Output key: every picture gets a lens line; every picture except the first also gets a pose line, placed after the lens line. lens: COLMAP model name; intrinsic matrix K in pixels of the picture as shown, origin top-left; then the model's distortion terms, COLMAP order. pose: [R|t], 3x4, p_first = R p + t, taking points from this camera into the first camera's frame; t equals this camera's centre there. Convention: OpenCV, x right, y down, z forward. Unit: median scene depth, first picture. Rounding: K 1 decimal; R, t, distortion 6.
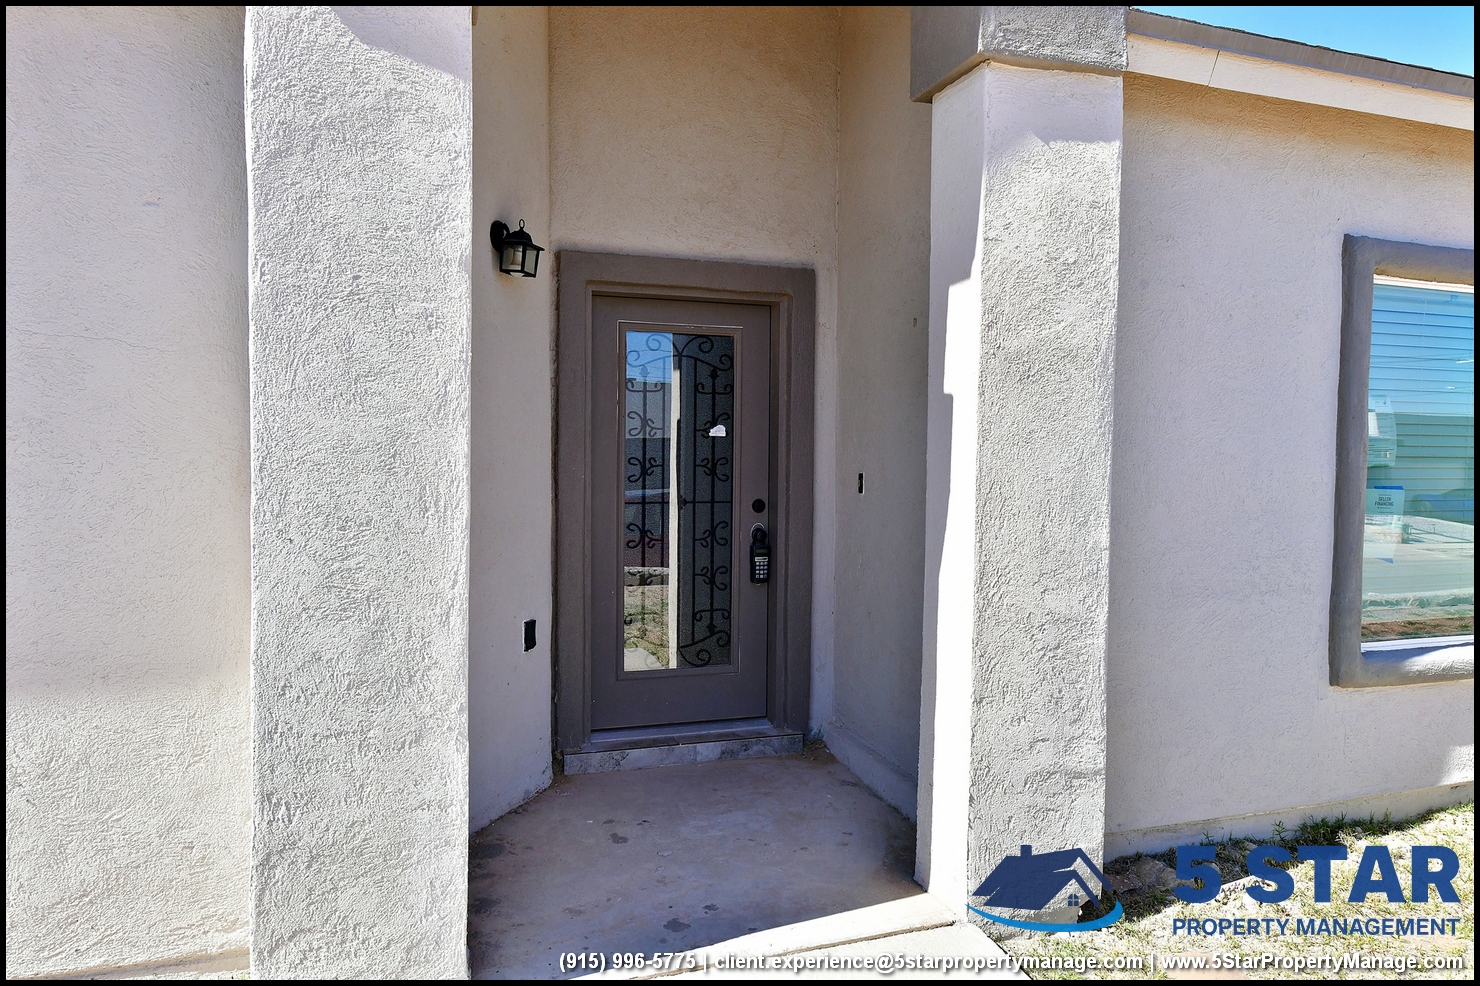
lens RADIAL K [[978.3, 0, 740.0], [0, 978.3, 493.0], [0, 0, 1]] dist [-0.002600, -0.000833]
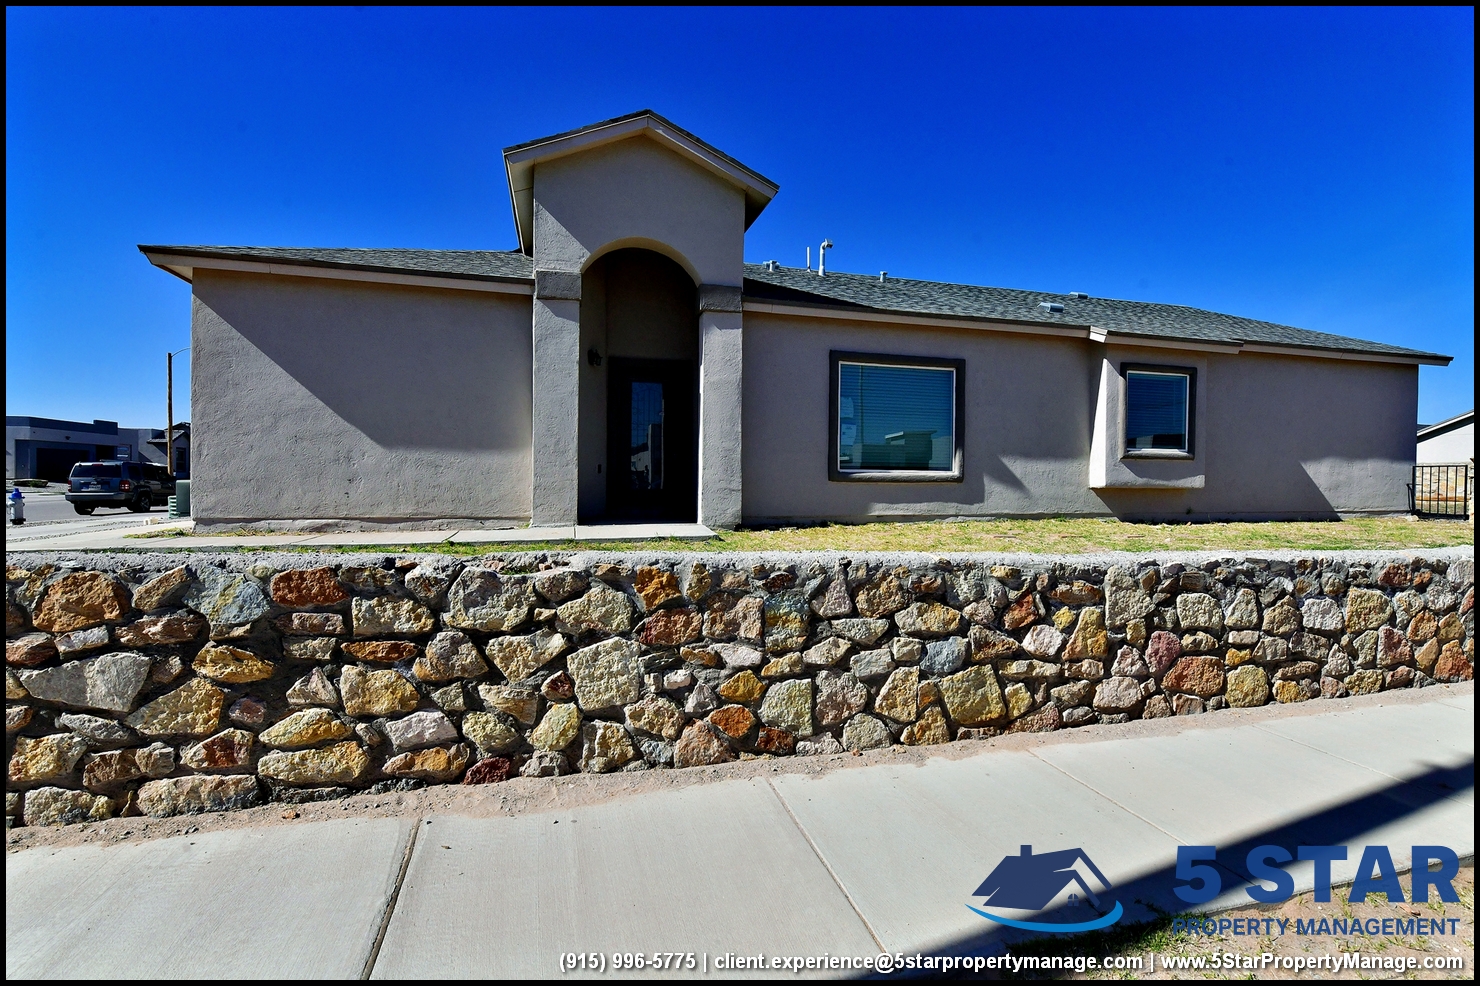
lens RADIAL K [[656.7, 0, 740.0], [0, 656.7, 493.0], [0, 0, 1]] dist [-0.002851, -0.000437]
pose [[0.997456, -0.005341, -0.071081, 0.519152], [0.002737, 0.999323, -0.036686, 0.366952], [0.071229, 0.036398, 0.996796, -1.490134]]
